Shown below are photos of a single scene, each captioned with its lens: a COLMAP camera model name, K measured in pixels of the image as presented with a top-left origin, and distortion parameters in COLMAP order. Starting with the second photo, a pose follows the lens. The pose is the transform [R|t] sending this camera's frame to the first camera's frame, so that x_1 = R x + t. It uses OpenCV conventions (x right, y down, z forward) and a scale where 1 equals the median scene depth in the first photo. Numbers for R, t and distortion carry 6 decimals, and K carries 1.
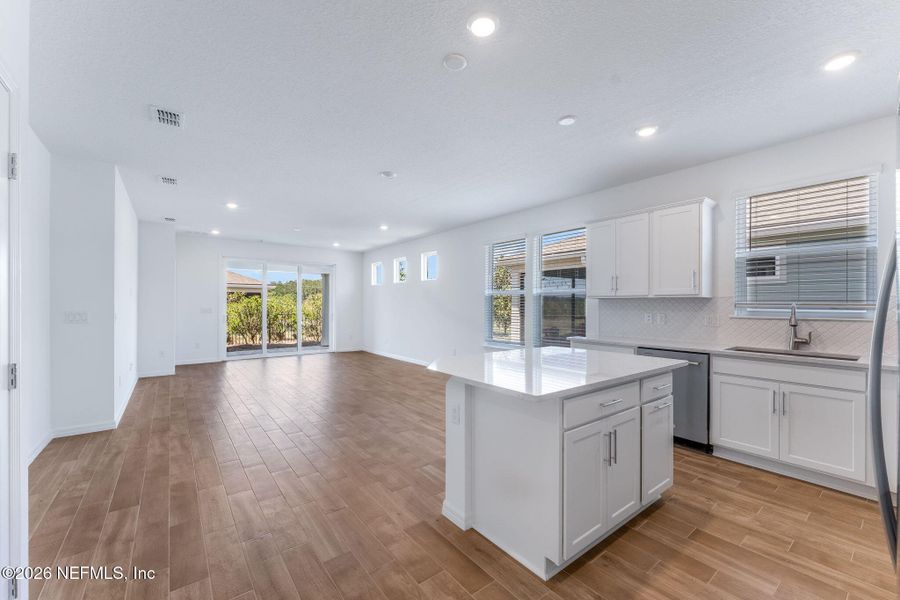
lens RADIAL K [[364.3, 0, 452.5], [0, 364.3, 302.8], [0, 0, 1]] dist [0.001400, 0.000004]
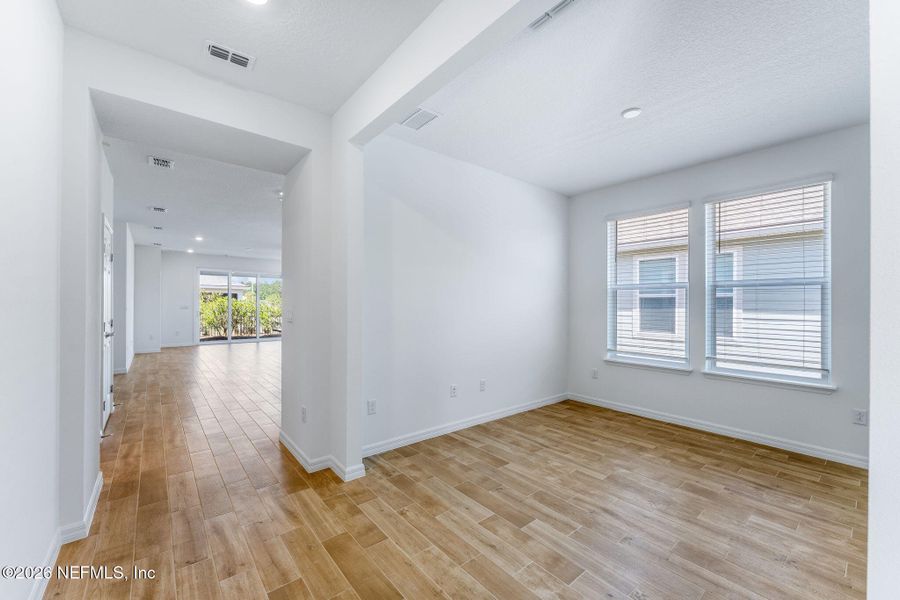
lens RADIAL K [[364.3, 0, 452.5], [0, 364.3, 302.8], [0, 0, 1]] dist [0.001400, 0.000004]
pose [[0.999567, 0.001096, 0.029410, 0.611901], [-0.001137, 0.999998, 0.001381, 0.001051], [-0.029409, -0.001414, 0.999566, -0.830190]]
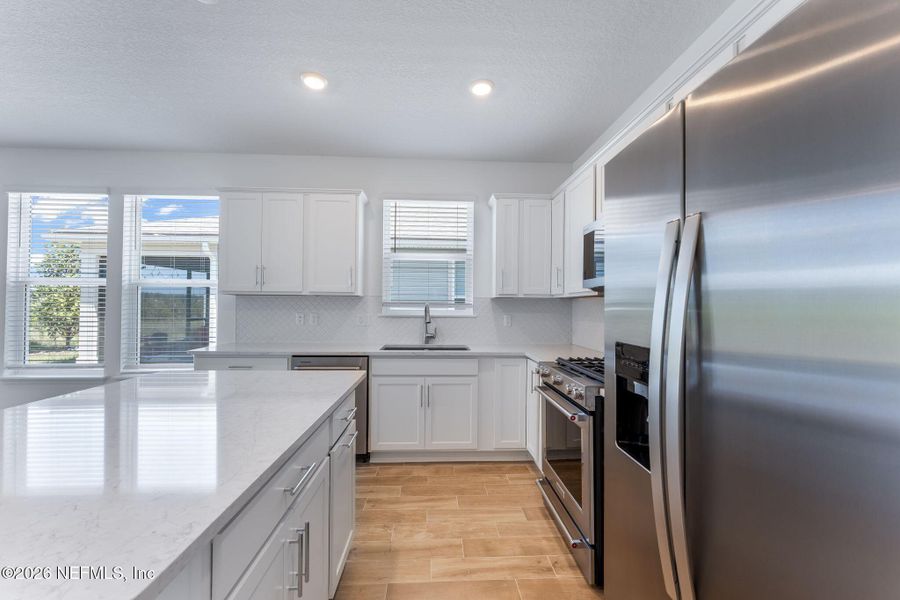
lens RADIAL K [[359.2, 0, 448.0], [0, 359.2, 303.5], [0, 0, 1]] dist [-0.000855, -0.000042]
pose [[0.579499, 0.006531, 0.814947, 0.060533], [-0.010033, 0.999949, -0.000880, 0.003700], [-0.814911, -0.007666, 0.579535, 0.260170]]
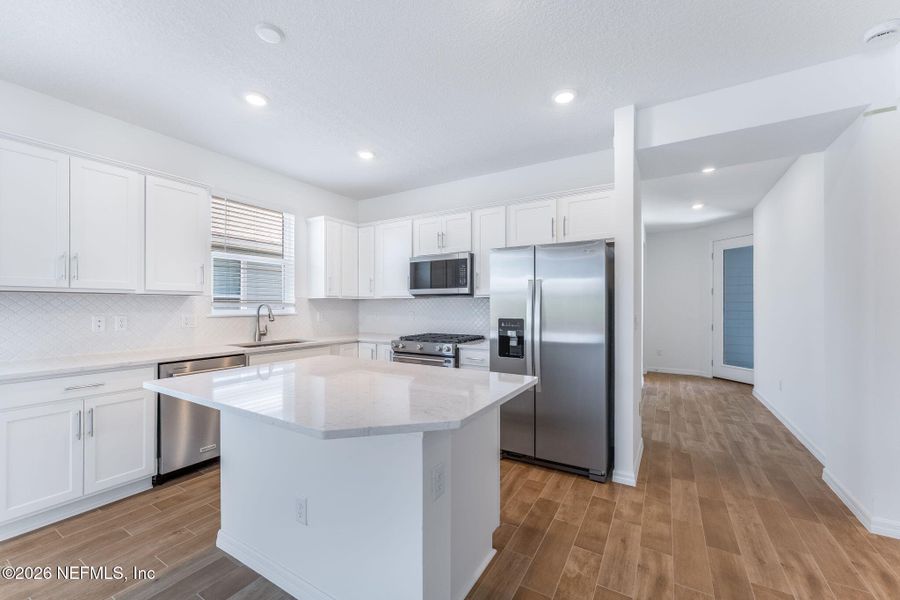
lens RADIAL K [[359.2, 0, 448.0], [0, 359.2, 303.5], [0, 0, 1]] dist [-0.000855, -0.000042]
pose [[-0.353743, -0.001004, 0.935342, -0.341003], [-0.008088, 0.999965, -0.001986, 0.002268], [-0.935308, -0.008268, -0.353738, 0.724730]]
